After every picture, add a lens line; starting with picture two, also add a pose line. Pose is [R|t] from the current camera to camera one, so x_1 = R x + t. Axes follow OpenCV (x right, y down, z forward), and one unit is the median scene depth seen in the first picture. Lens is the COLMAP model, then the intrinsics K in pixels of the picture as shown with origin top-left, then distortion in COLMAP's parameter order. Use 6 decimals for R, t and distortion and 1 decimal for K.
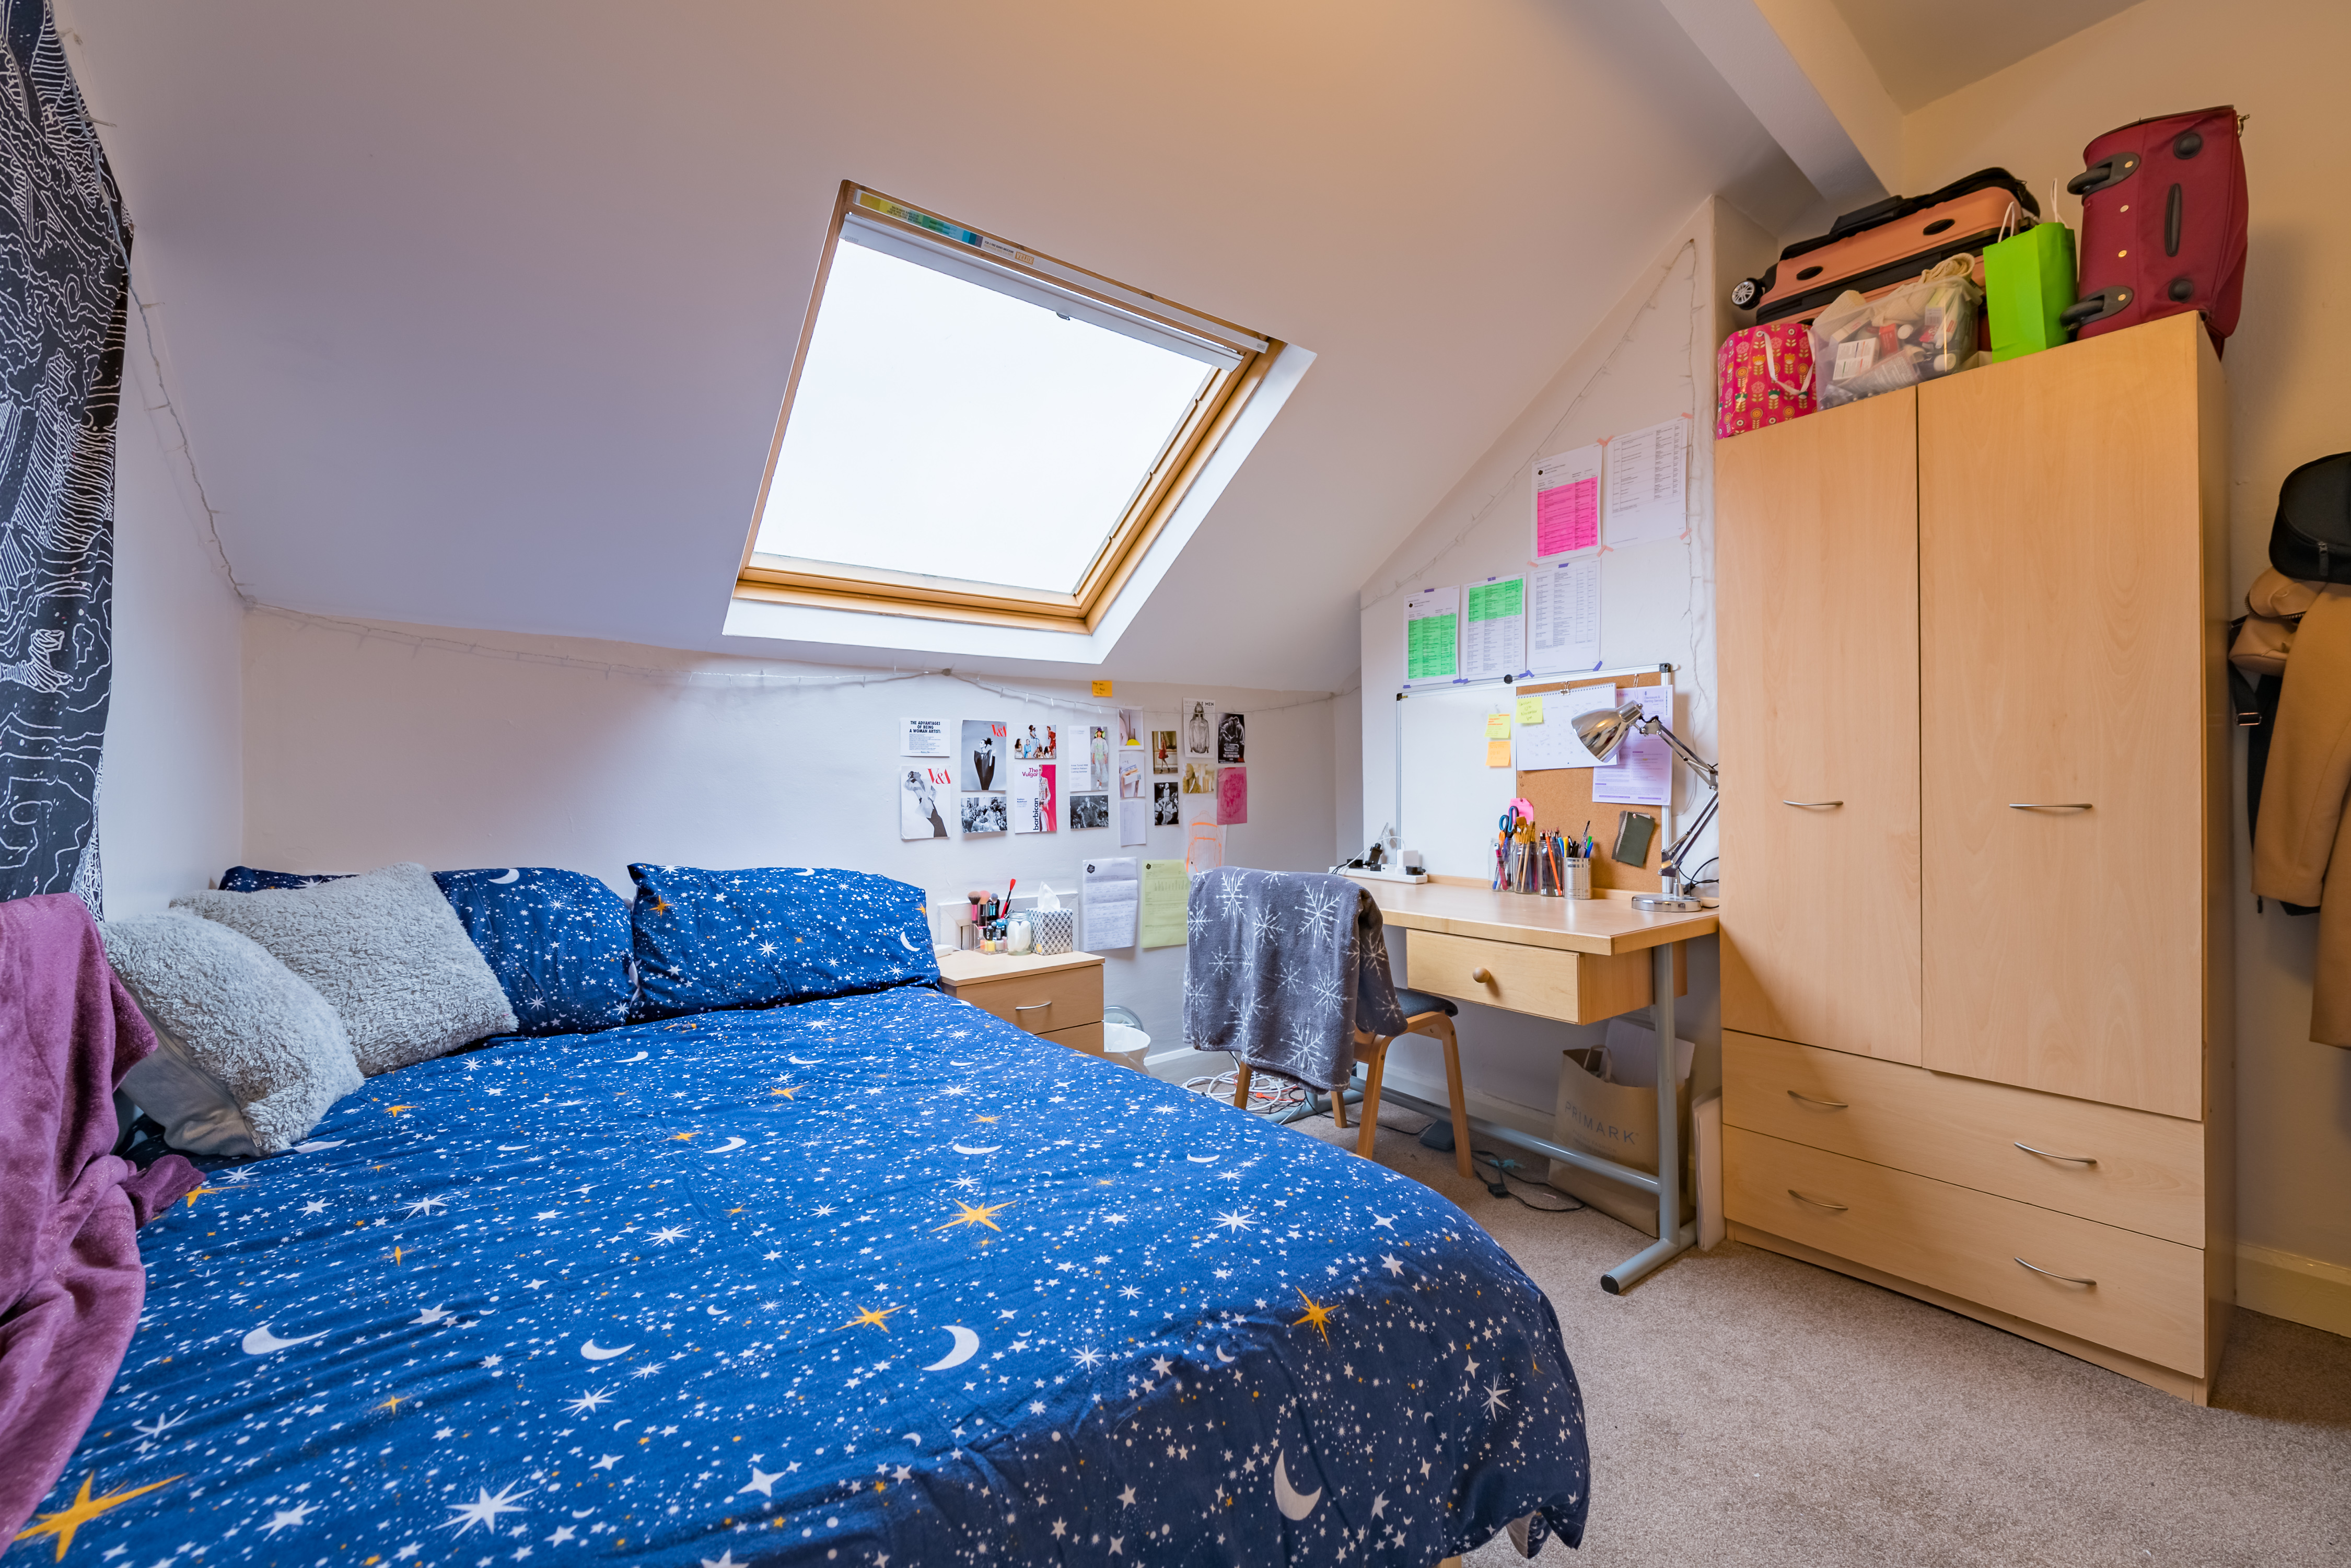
lens RADIAL K [[941.1, 0, 1182.9], [0, 941.1, 779.8], [0, 0, 1]] dist [-0.001138, -0.000467]
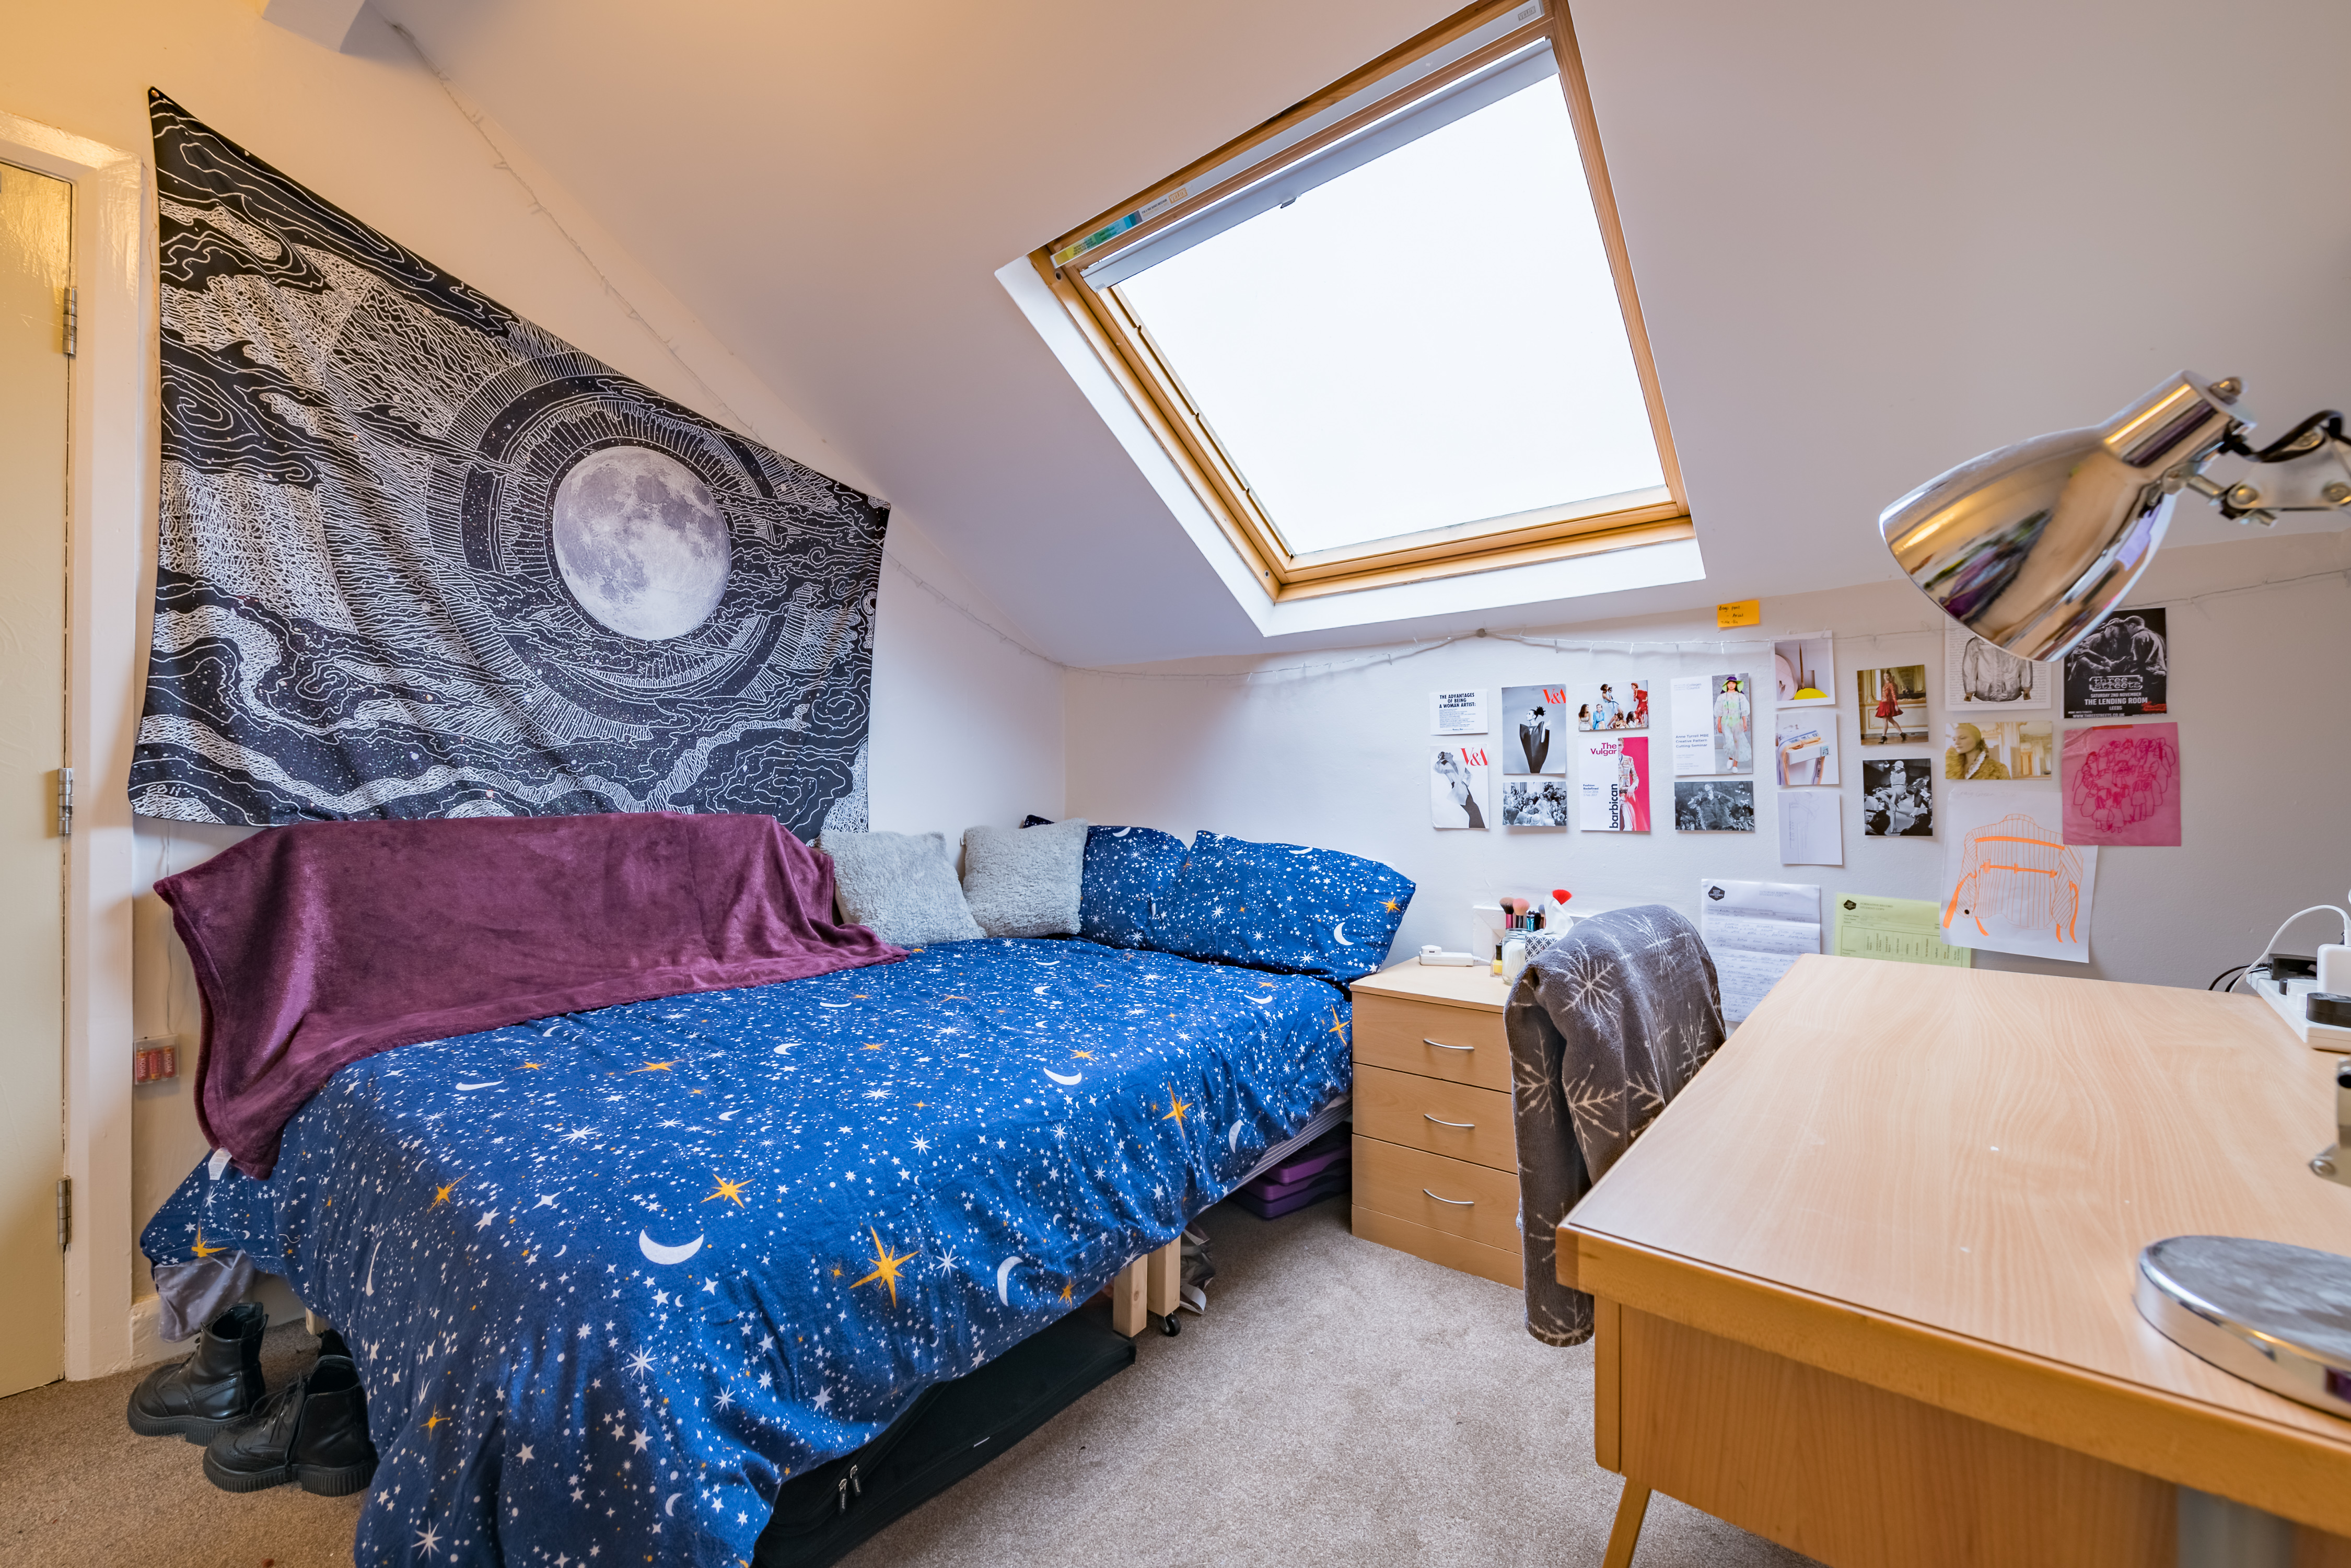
lens RADIAL K [[941.1, 0, 1183.0], [0, 941.1, 783.7], [0, 0, 1]] dist [-0.001138, -0.000467]
pose [[0.218044, 0.012414, -0.975860, 0.483418], [0.010068, 0.999837, 0.014969, 0.005032], [0.975887, -0.013089, 0.217884, 0.523120]]
